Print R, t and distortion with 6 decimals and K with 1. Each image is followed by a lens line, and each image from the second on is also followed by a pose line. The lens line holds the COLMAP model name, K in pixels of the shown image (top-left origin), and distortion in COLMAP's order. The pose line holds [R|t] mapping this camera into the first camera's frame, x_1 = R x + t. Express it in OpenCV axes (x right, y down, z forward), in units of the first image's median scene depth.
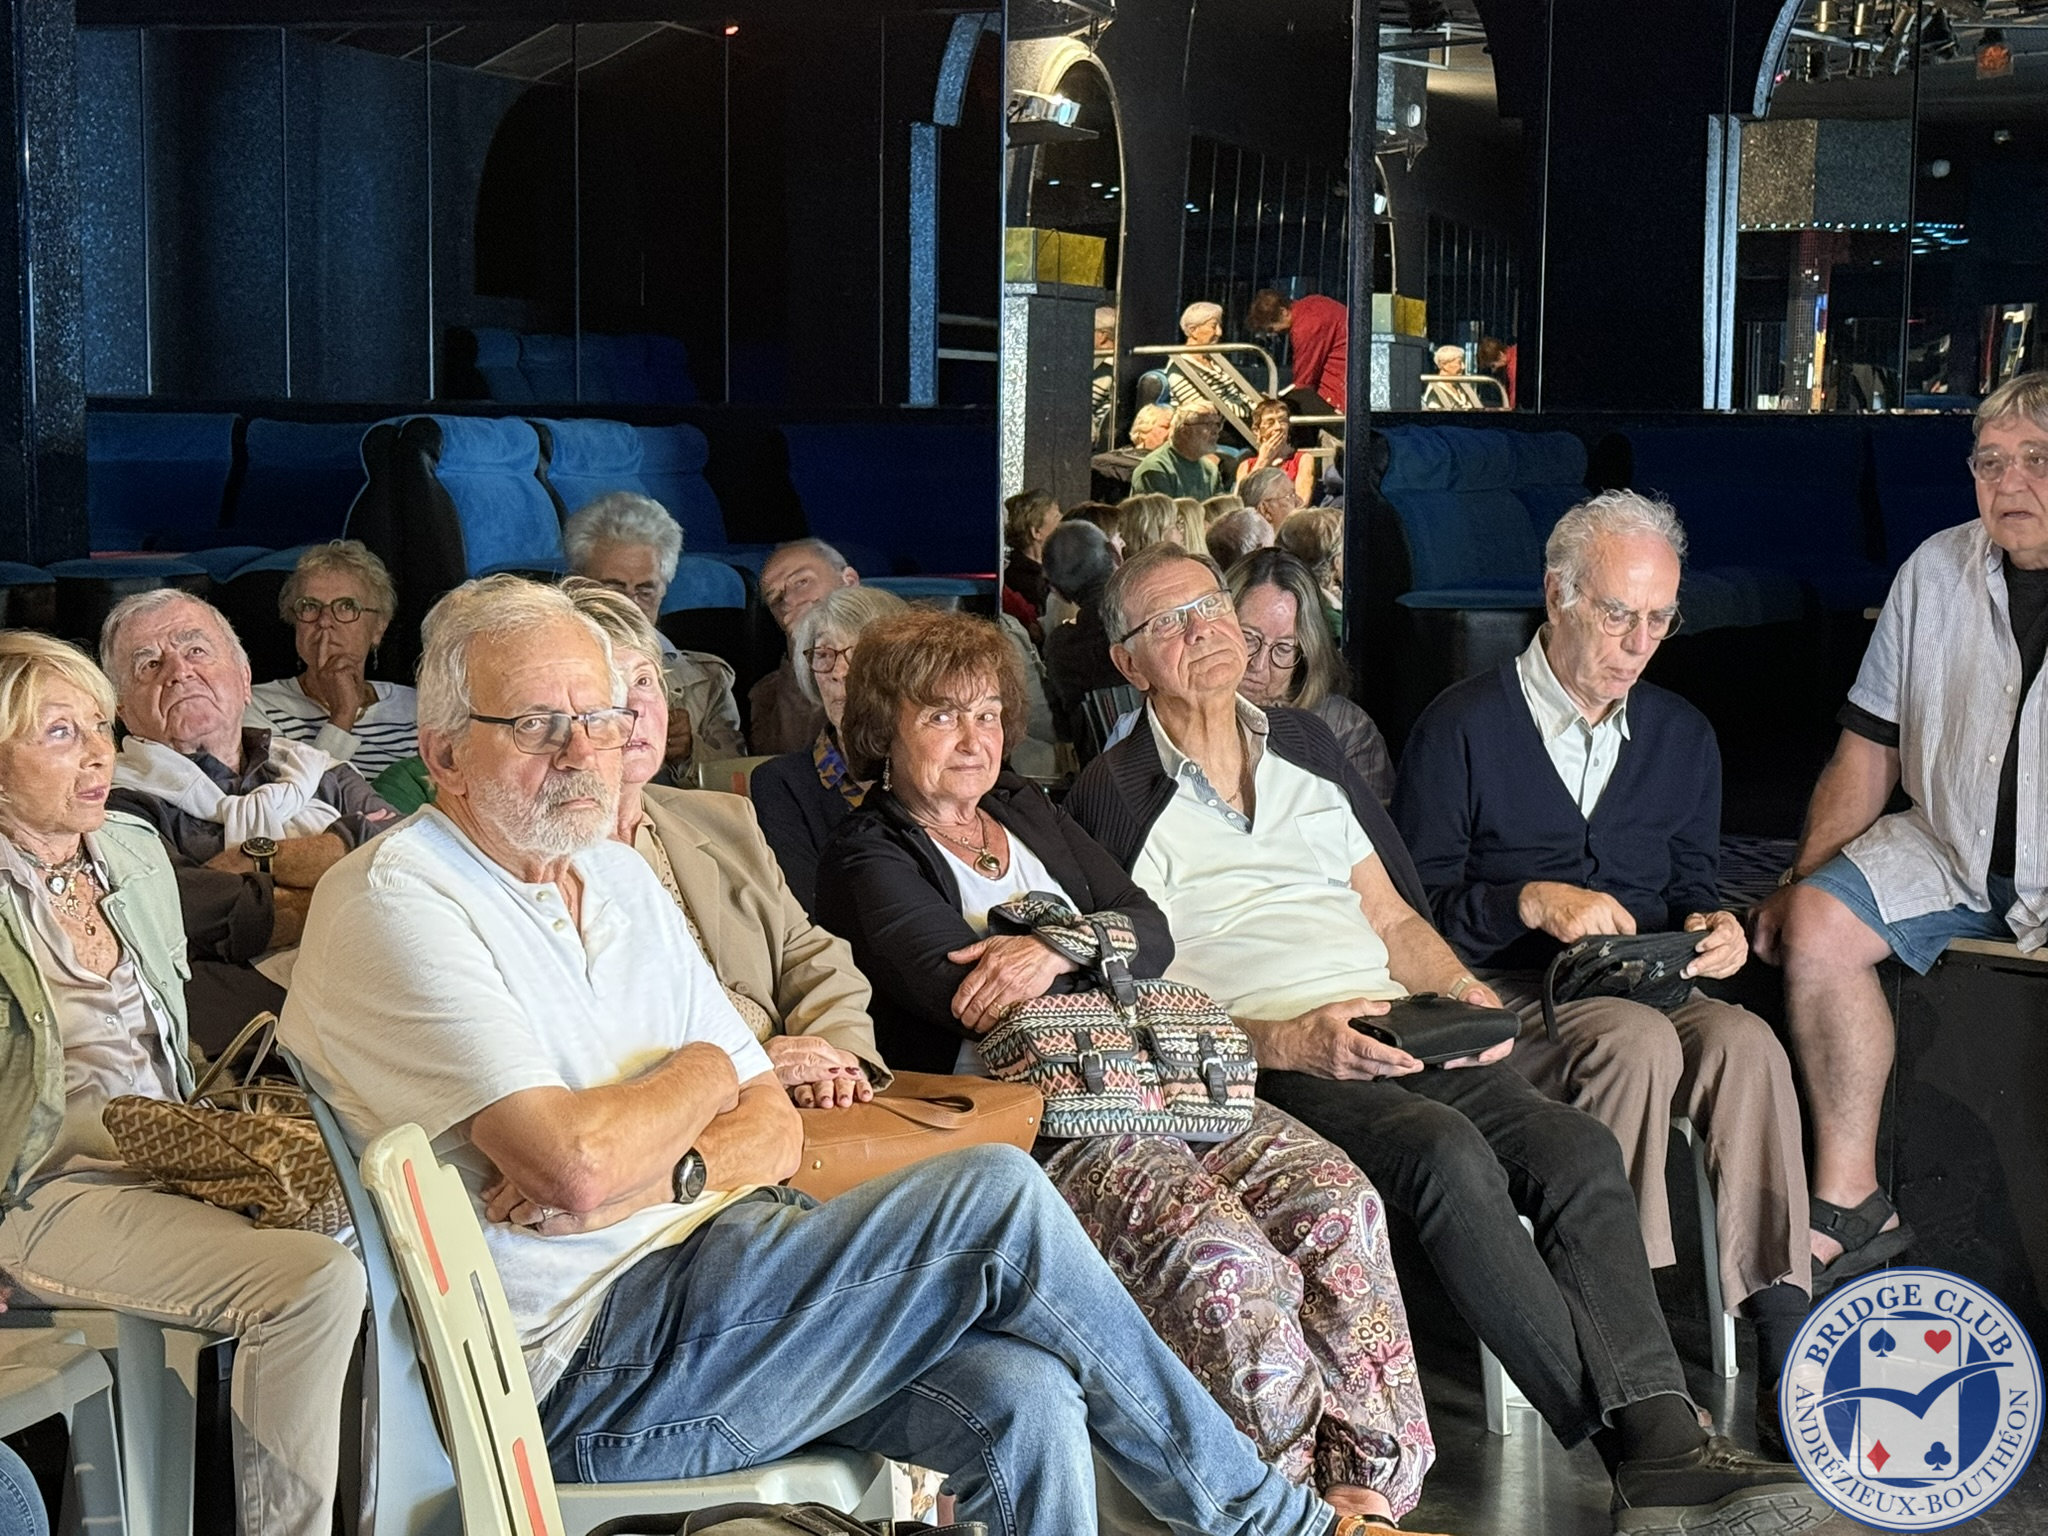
lens RADIAL K [[3542.0, 0, 1051.9], [0, 3542.0, 729.4], [0, 0, 1]] dist [0.163916, 0.000000]
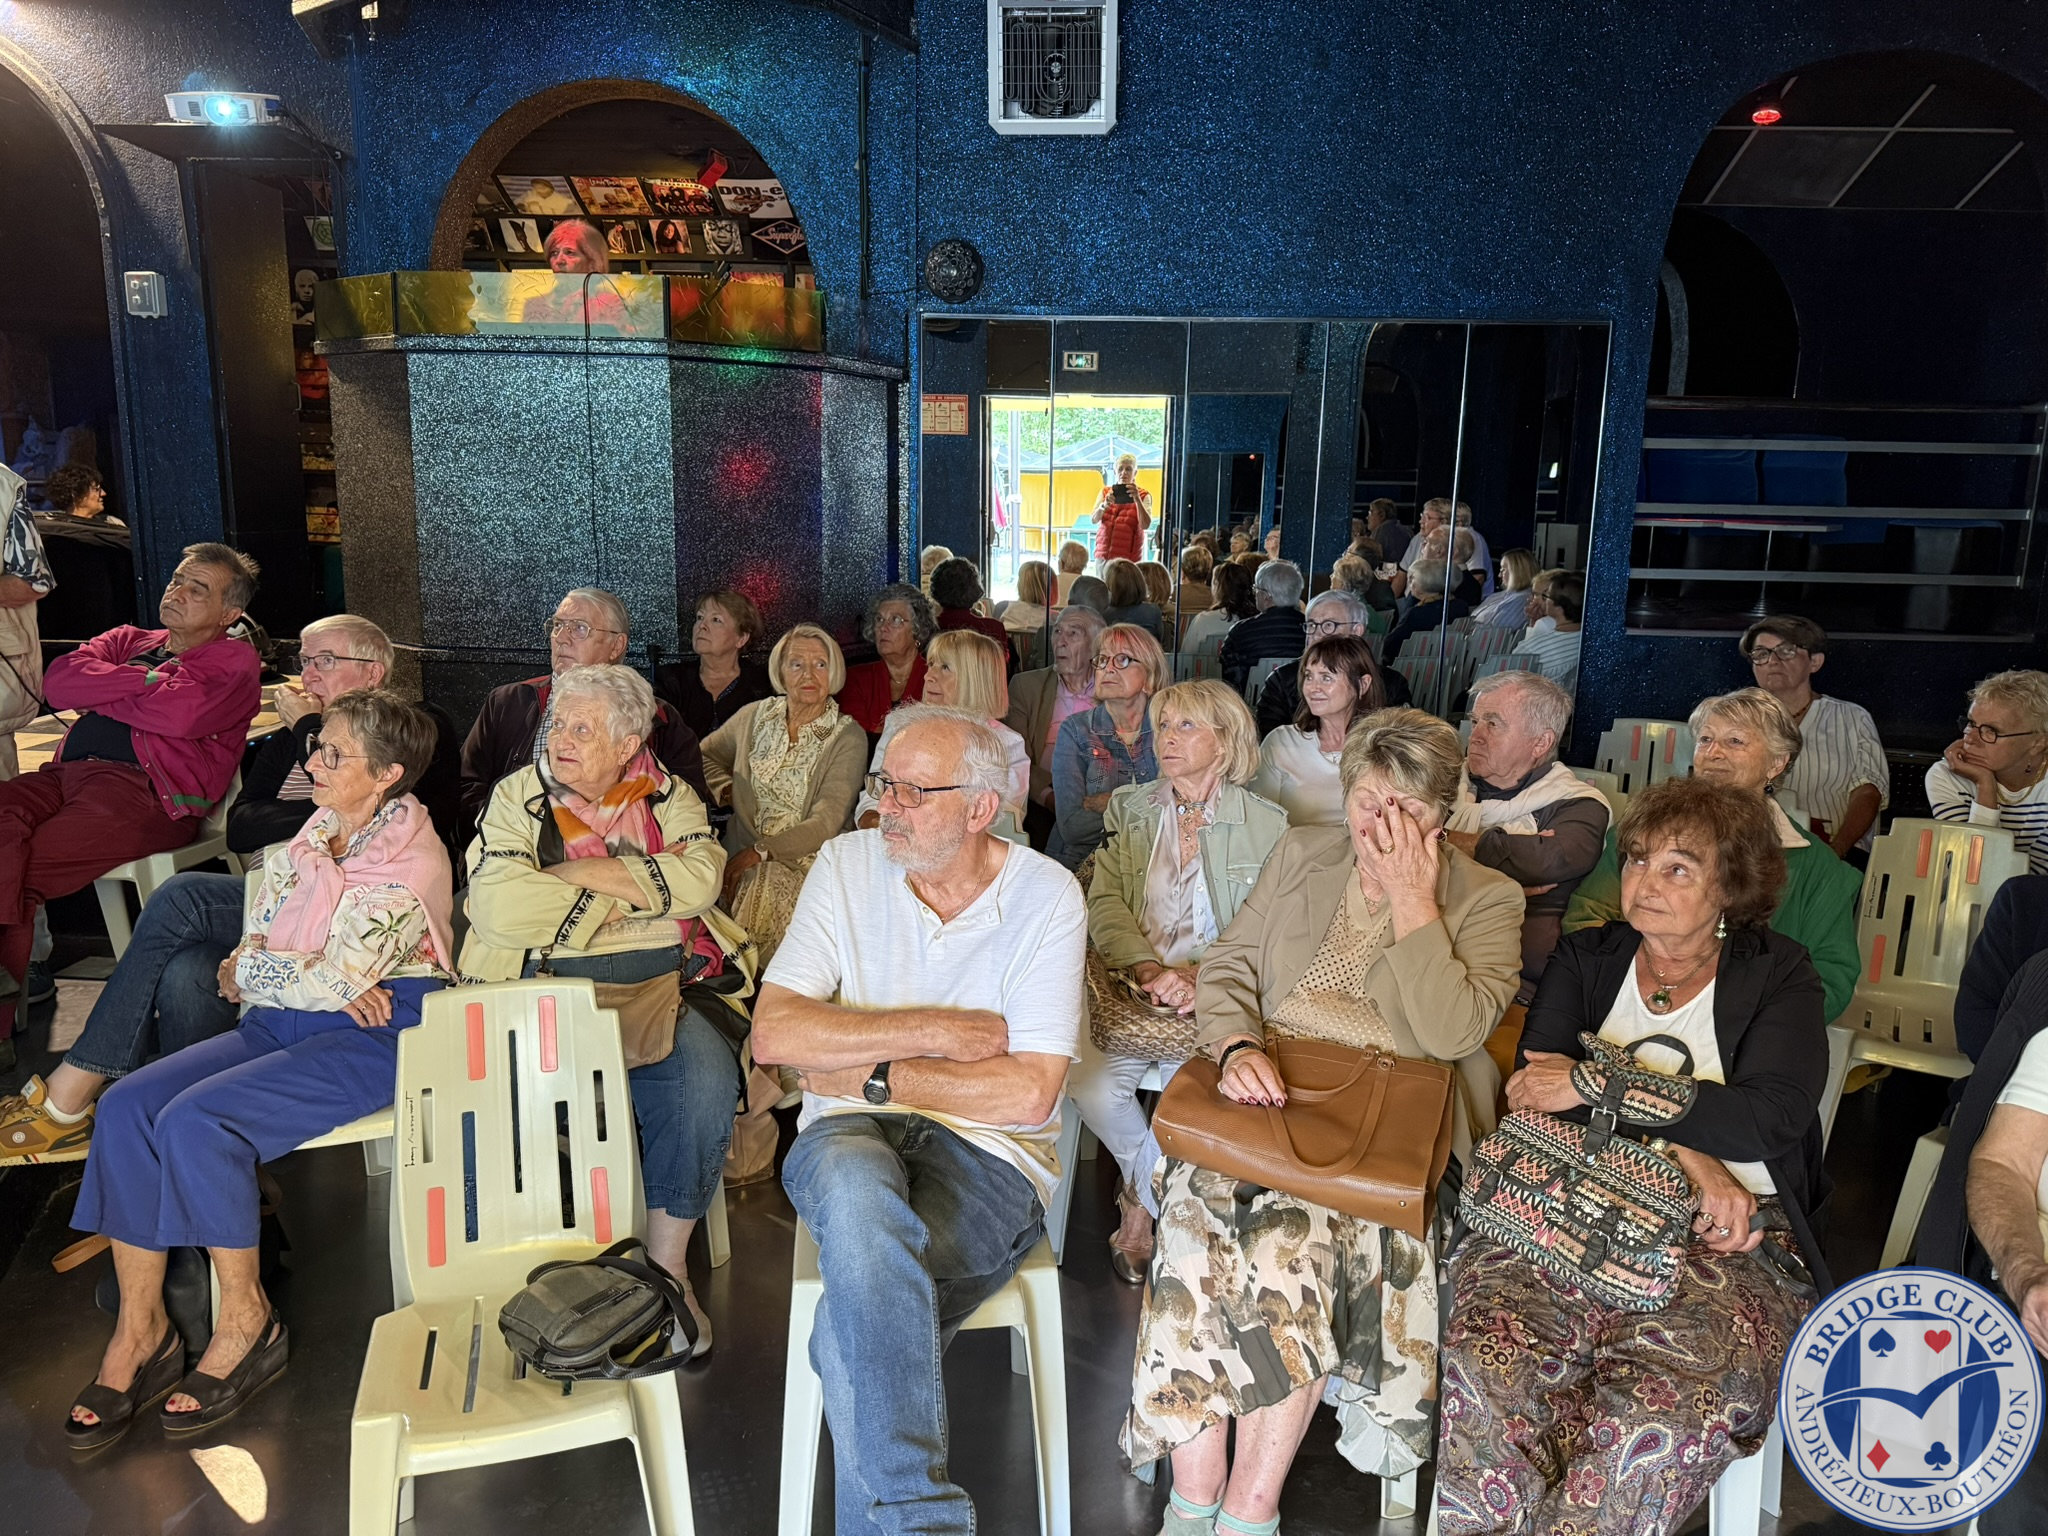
lens RADIAL K [[1435.5, 0, 1006.6], [0, 1435.5, 776.4], [0, 0, 1]] dist [0.015176, -0.026702]
pose [[0.236299, 0.197085, -0.951483, 0.392628], [-0.093792, 0.979268, 0.179547, -0.104652], [0.967143, 0.046815, 0.249885, 0.706348]]
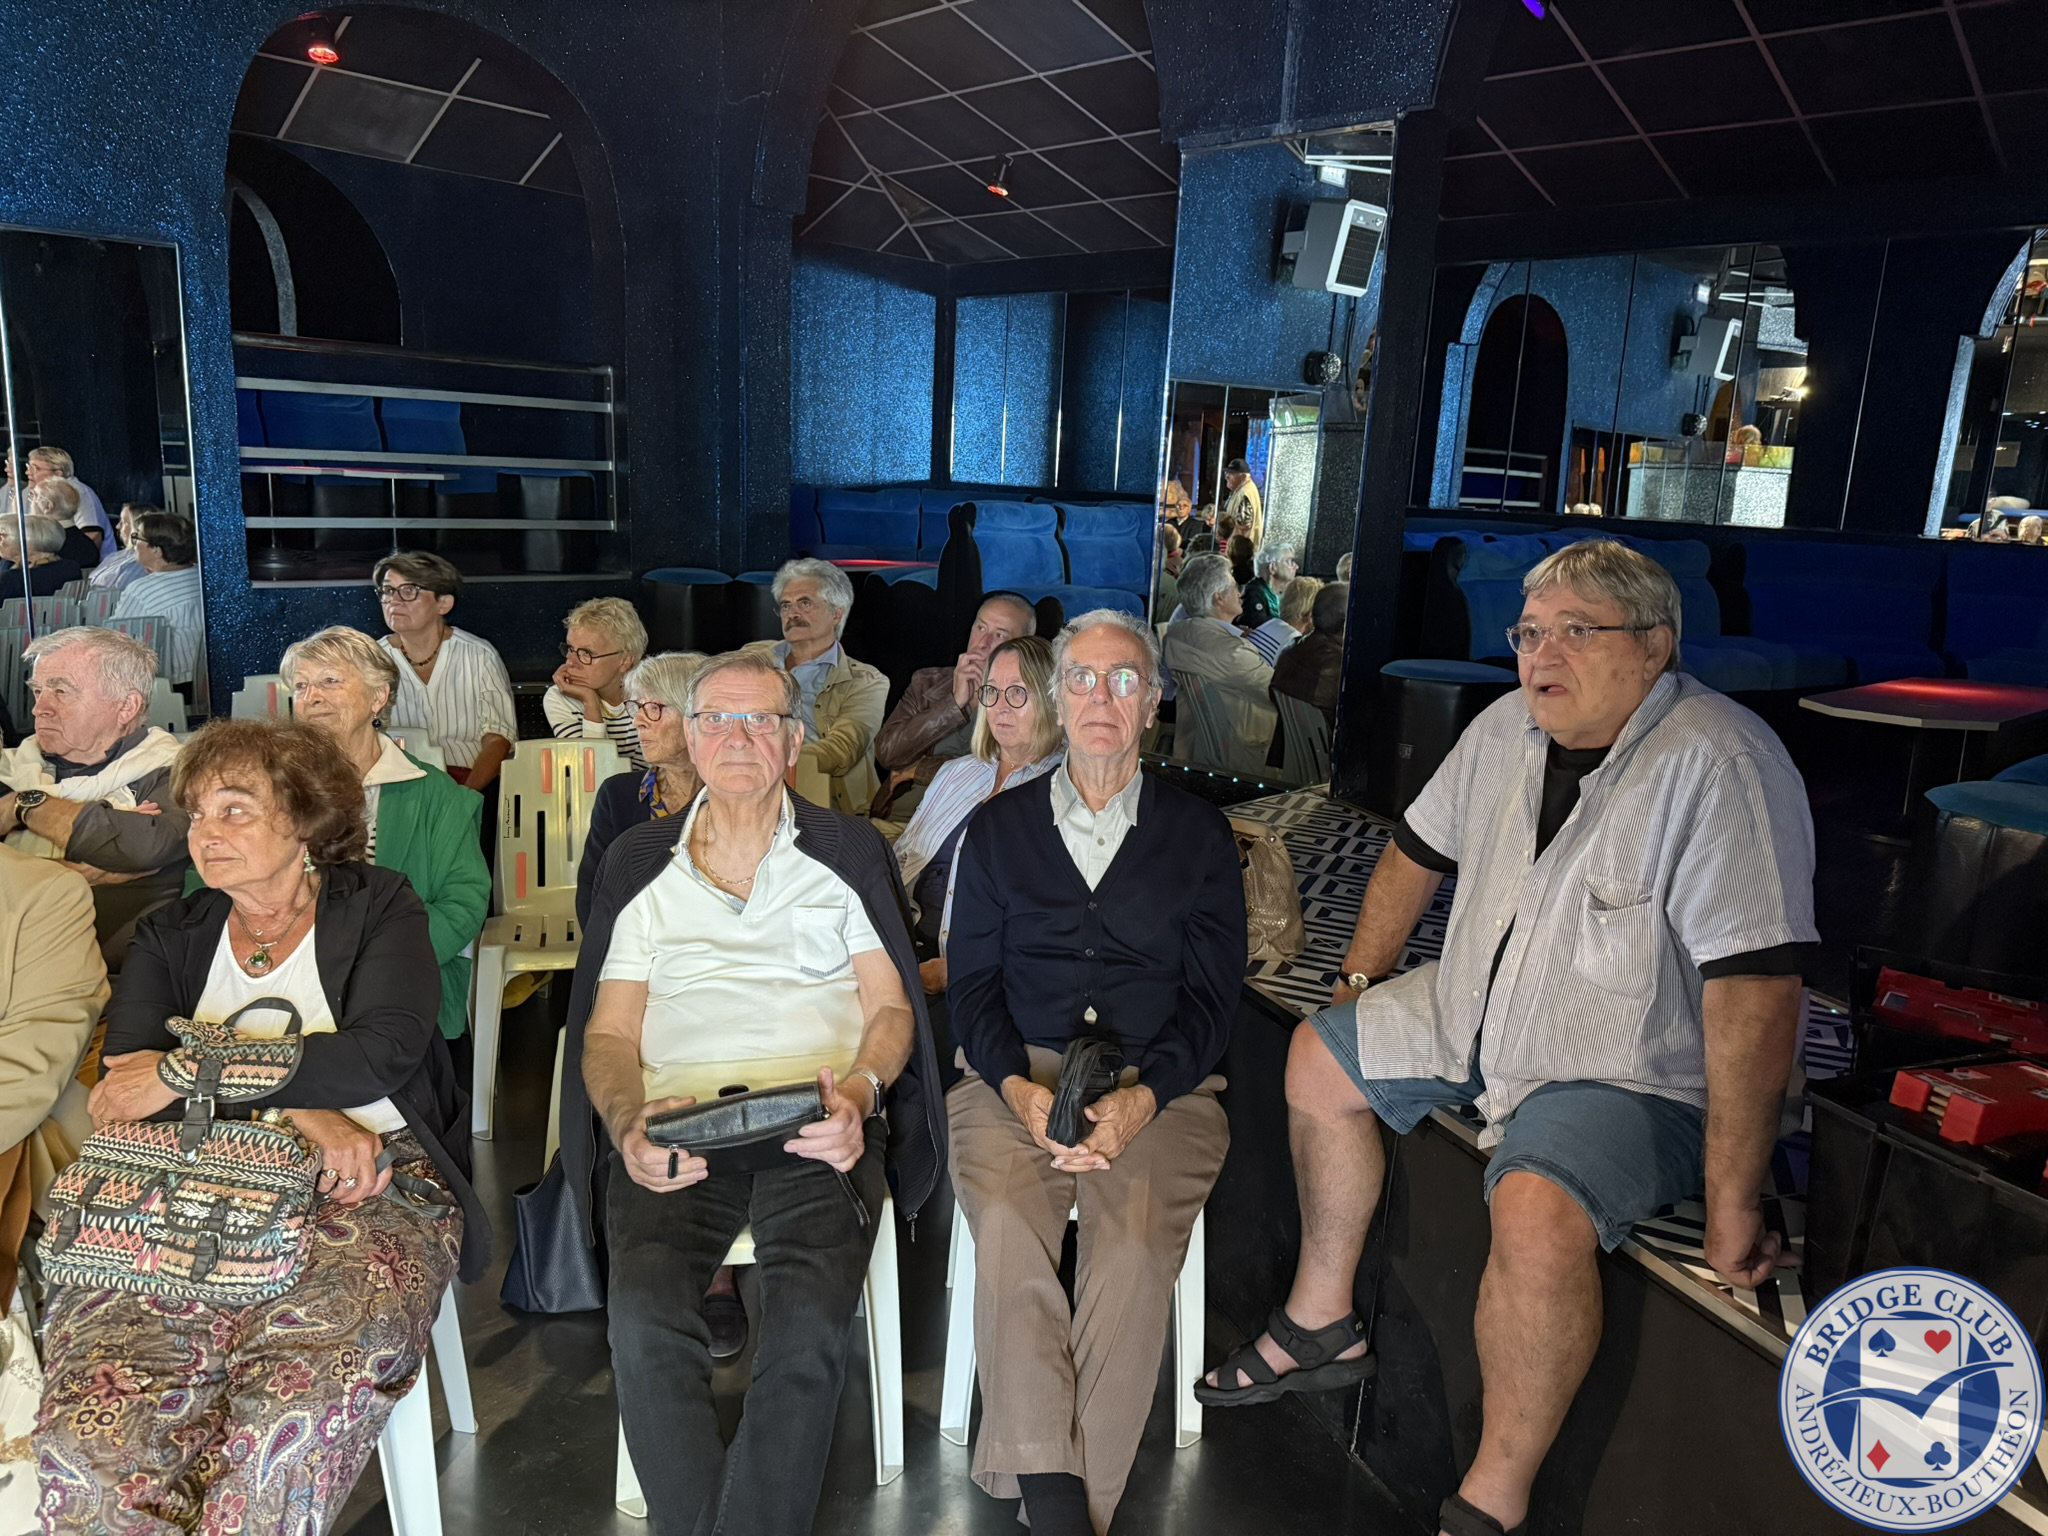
lens RADIAL K [[1435.5, 0, 1036.0], [0, 1435.5, 779.4], [0, 0, 1]] dist [0.015176, -0.026702]
pose [[0.889260, 0.122310, -0.440745, 0.403204], [-0.072048, 0.989012, 0.129093, -0.095396], [0.451692, -0.083042, 0.888301, 0.762135]]
